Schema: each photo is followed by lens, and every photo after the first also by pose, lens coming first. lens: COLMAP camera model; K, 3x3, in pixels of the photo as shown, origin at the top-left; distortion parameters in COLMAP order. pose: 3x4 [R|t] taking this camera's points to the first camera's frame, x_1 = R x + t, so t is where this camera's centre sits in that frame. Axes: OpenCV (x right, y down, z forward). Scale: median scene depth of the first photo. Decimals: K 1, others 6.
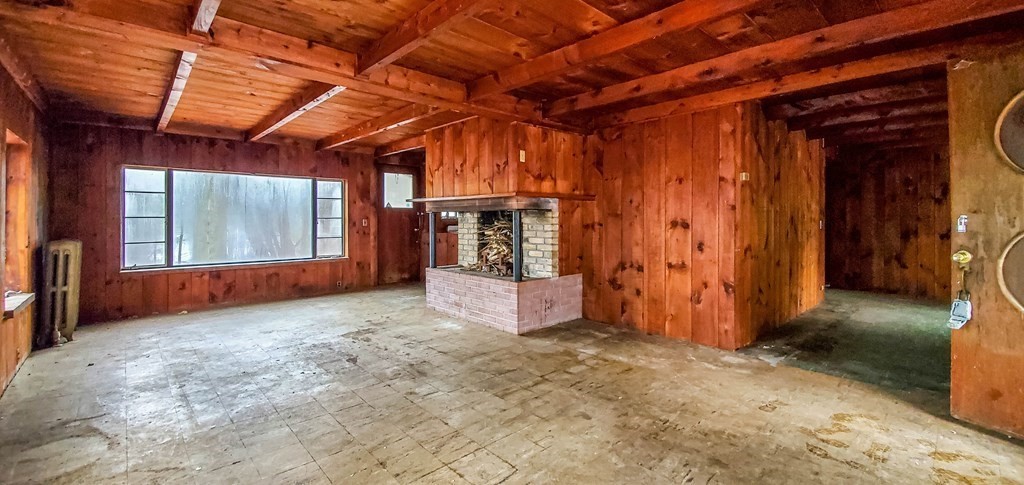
lens RADIAL K [[421.8, 0, 511.3], [0, 421.8, 213.8], [0, 0, 1]] dist [-0.003254, -0.000682]
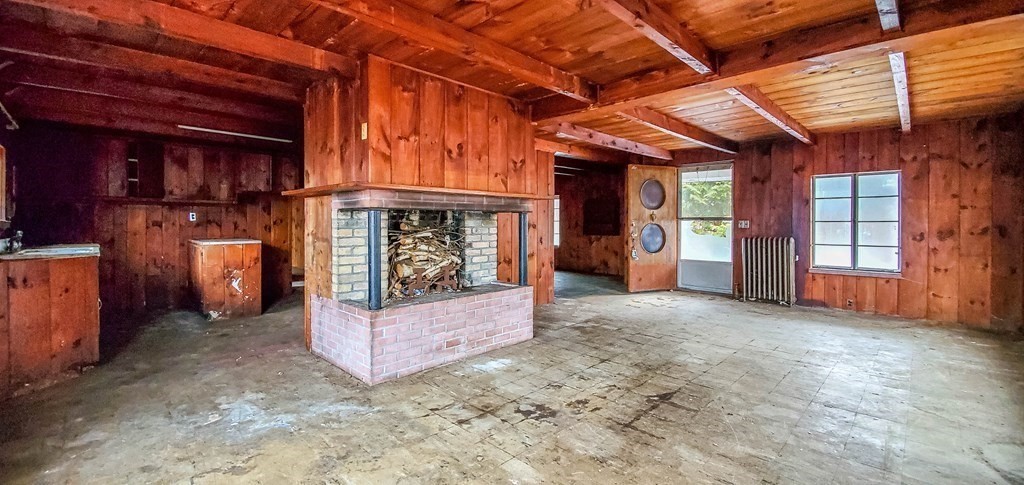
lens RADIAL K [[421.4, 0, 496.2], [0, 421.4, 223.9], [0, 0, 1]] dist [-0.000632, -0.000256]
pose [[-0.036798, -0.004986, 0.999310, -0.824187], [-0.015052, 0.999877, 0.004435, 0.012213], [-0.999209, -0.014878, -0.036868, 0.953469]]
